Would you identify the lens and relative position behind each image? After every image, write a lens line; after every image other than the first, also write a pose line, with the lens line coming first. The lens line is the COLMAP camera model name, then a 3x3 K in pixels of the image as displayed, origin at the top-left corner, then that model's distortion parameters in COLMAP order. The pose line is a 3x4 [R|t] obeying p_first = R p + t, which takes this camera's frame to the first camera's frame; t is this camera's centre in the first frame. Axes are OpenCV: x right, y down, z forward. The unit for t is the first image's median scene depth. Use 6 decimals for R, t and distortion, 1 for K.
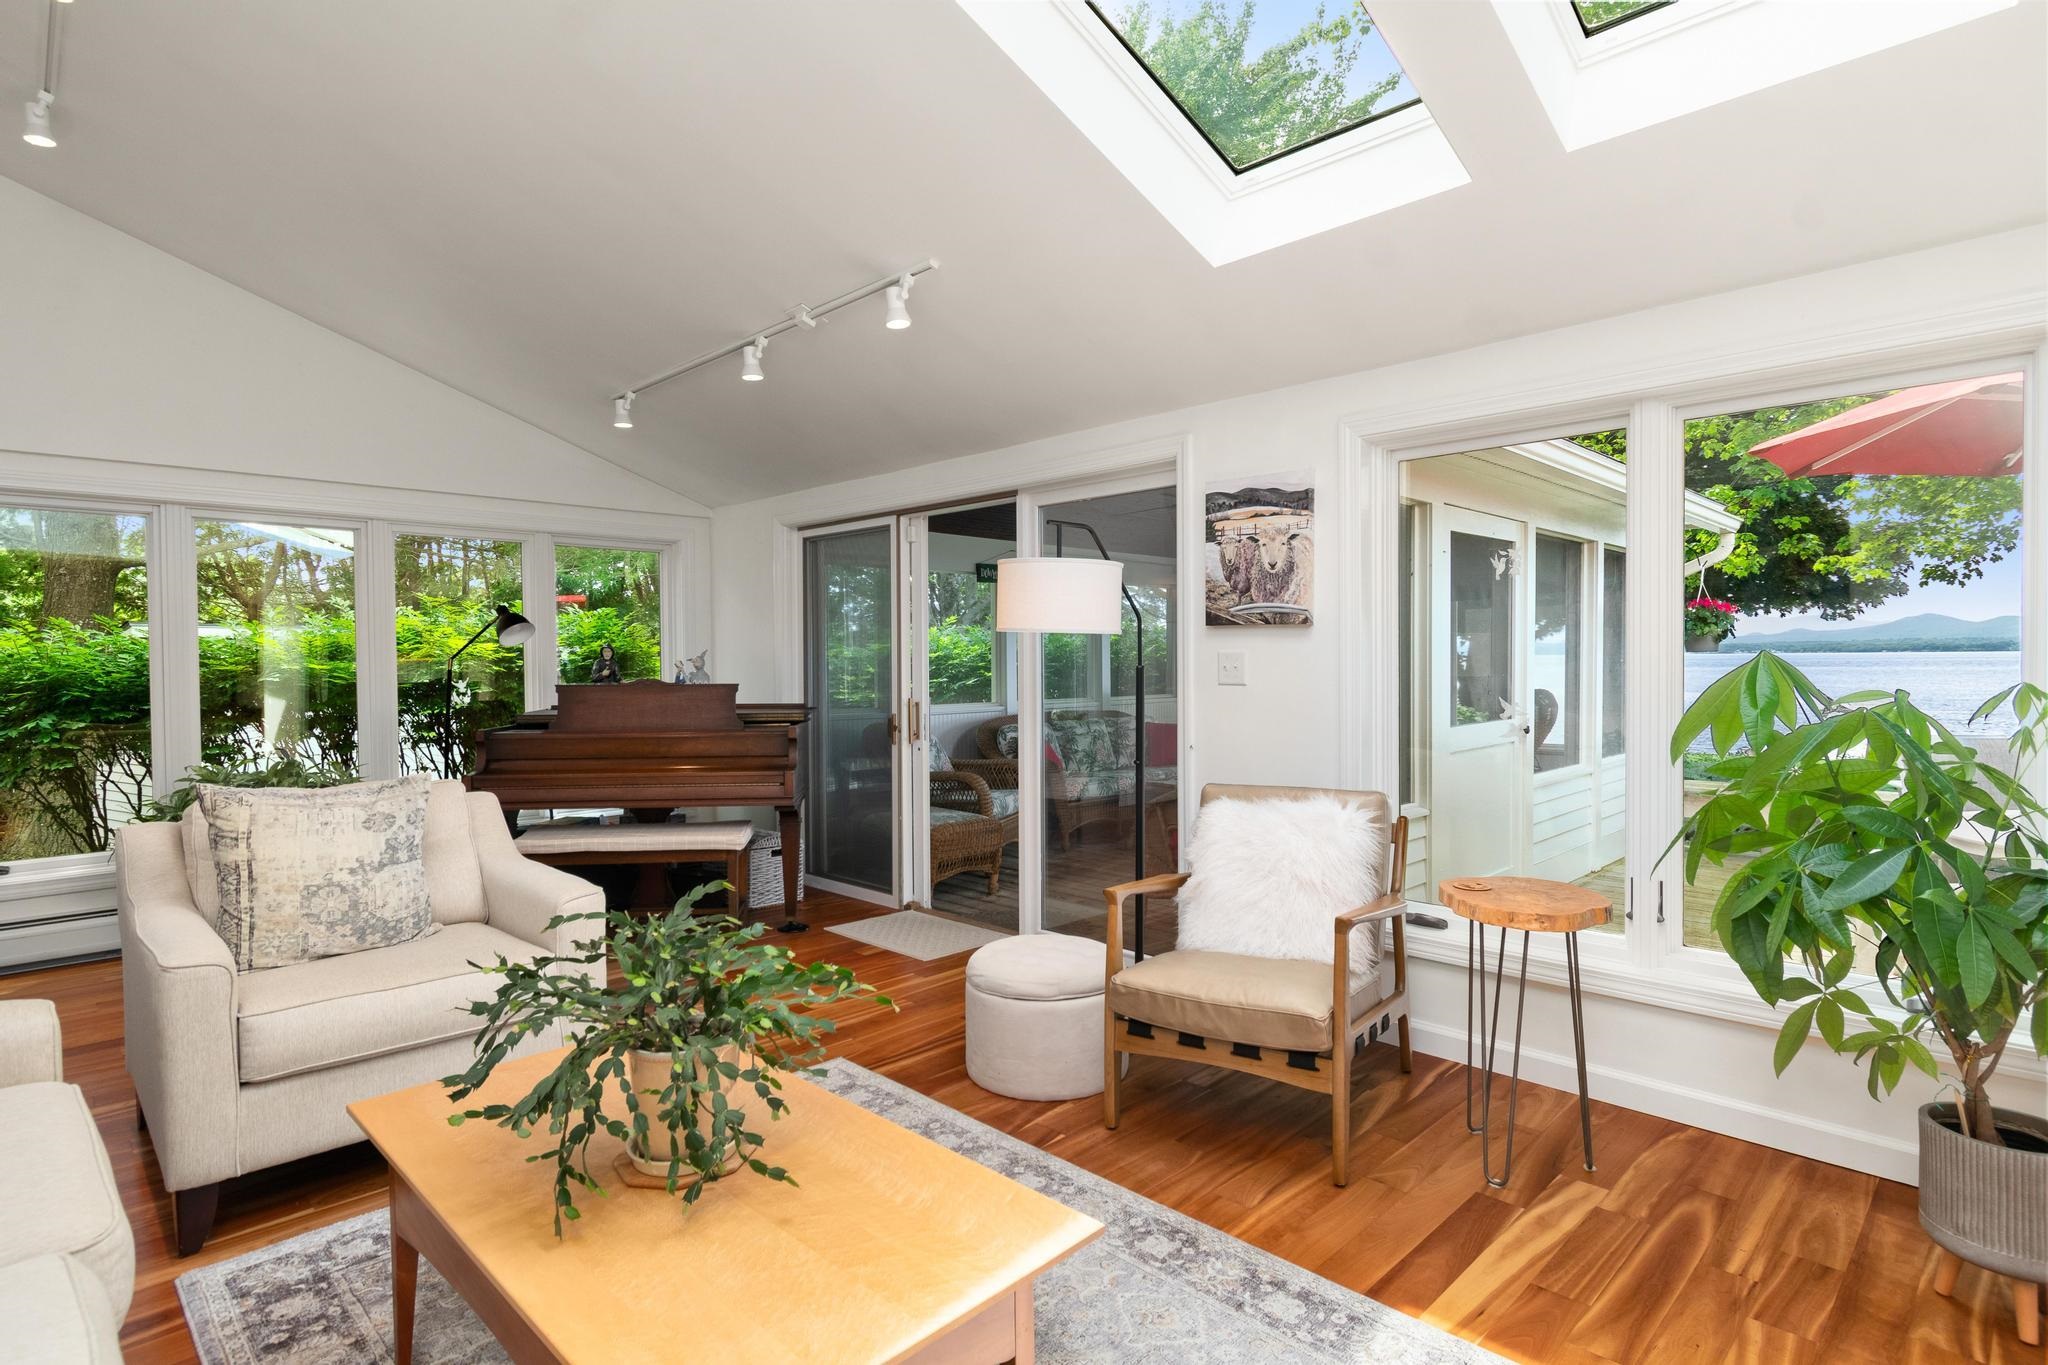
lens RADIAL K [[1025.7, 0, 1024.0], [0, 1025.7, 682.5], [0, 0, 1]] dist [0.000378, -0.000247]
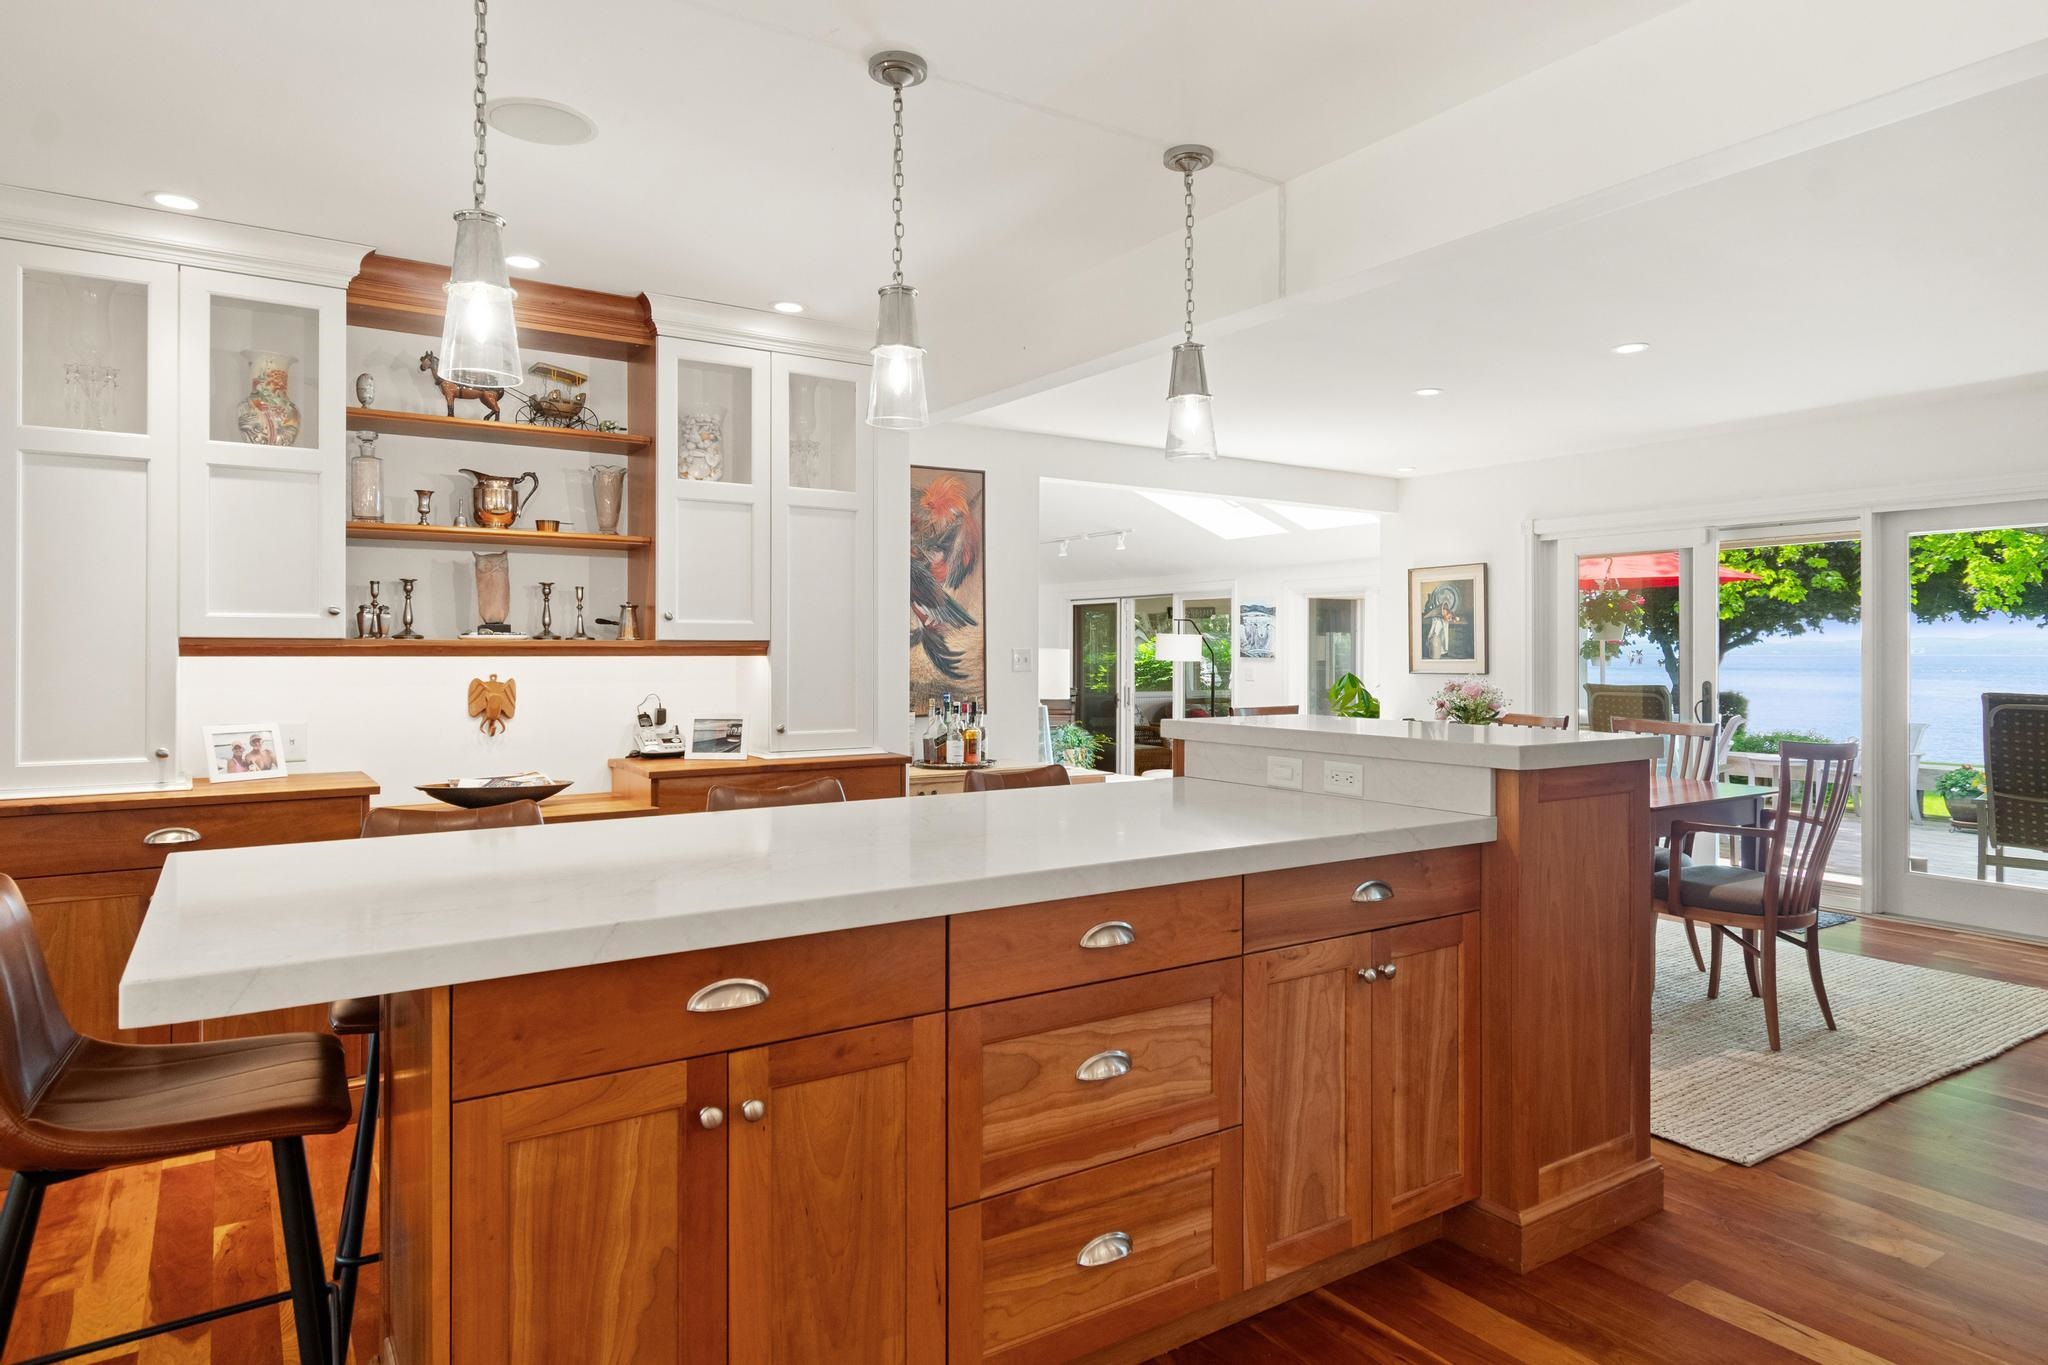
lens RADIAL K [[1189.9, 0, 1024.5], [0, 1189.9, 657.0], [0, 0, 1]] dist [-0.000194, -0.000013]
pose [[0.980704, 0.007619, -0.195352, 0.237956], [-0.012008, 0.999701, -0.021295, 0.015008], [0.195131, 0.023230, 0.980502, -2.090285]]
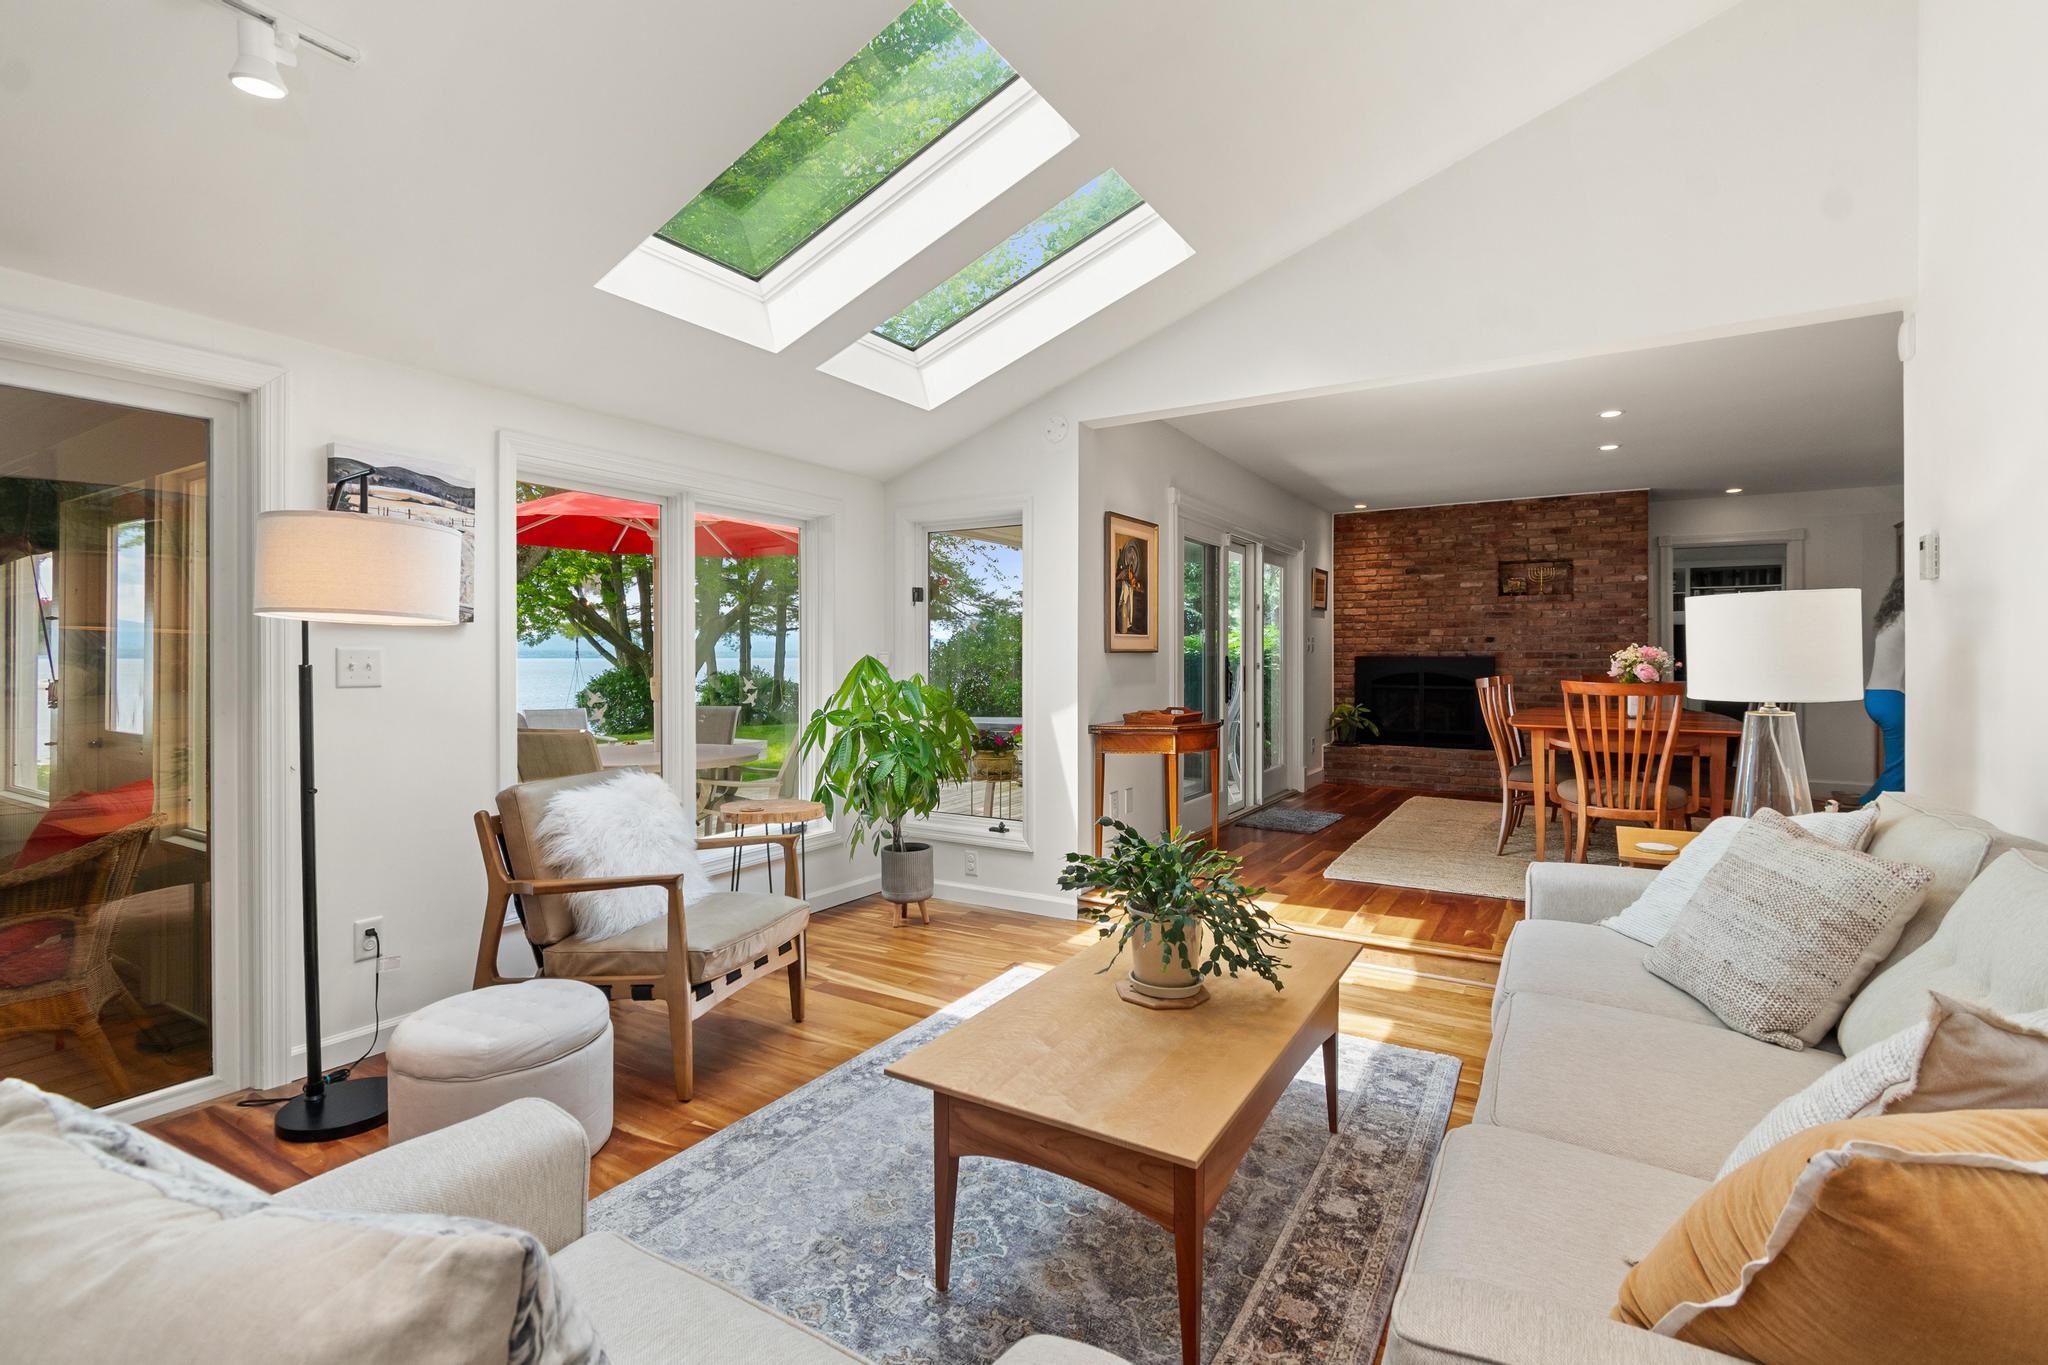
lens RADIAL K [[936.3, 0, 1026.8], [0, 936.3, 664.4], [0, 0, 1]] dist [-0.053205, -0.000139]
pose [[-0.238622, -0.001559, 0.971111, -0.692387], [0.023914, 0.999686, 0.007481, -0.009332], [-0.970818, 0.025008, -0.238509, 0.662213]]
